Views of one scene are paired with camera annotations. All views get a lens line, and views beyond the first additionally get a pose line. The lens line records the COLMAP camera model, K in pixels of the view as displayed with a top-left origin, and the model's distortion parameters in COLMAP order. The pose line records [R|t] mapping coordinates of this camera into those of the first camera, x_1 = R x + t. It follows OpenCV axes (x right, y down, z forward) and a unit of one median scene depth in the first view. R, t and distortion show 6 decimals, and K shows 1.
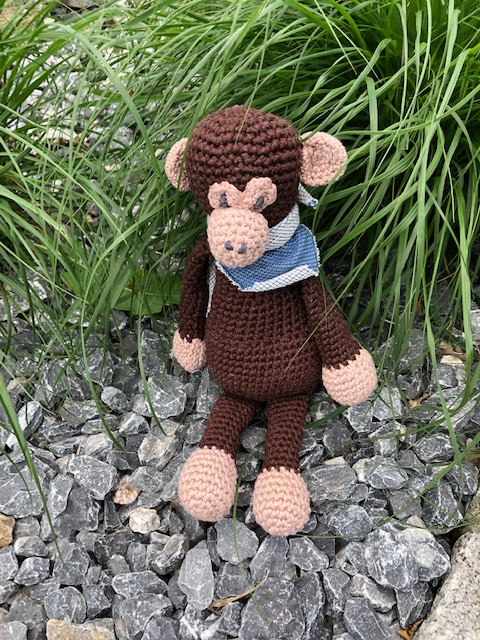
lens RADIAL K [[506.4, 0, 239.8], [0, 506.4, 326.9], [0, 0, 1]] dist [0.024161, -0.020510]
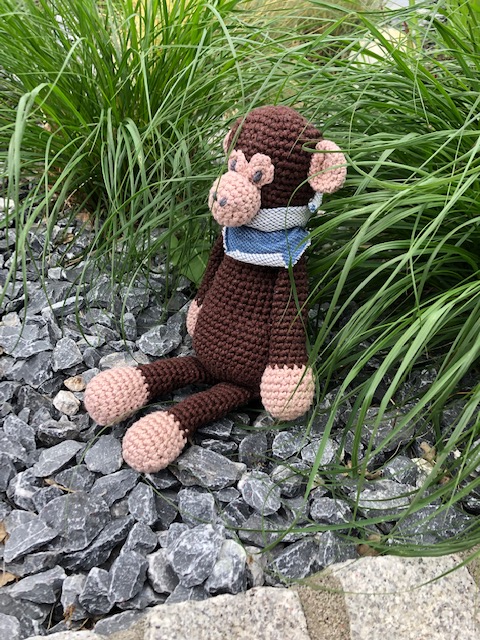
lens RADIAL K [[506.4, 0, 252.4], [0, 506.4, 318.4], [0, 0, 1]] dist [0.024161, -0.020510]
pose [[0.792720, 0.436828, -0.425178, 0.577482], [-0.529675, 0.838830, -0.125735, 0.156114], [0.301728, 0.324879, 0.896334, 0.051920]]
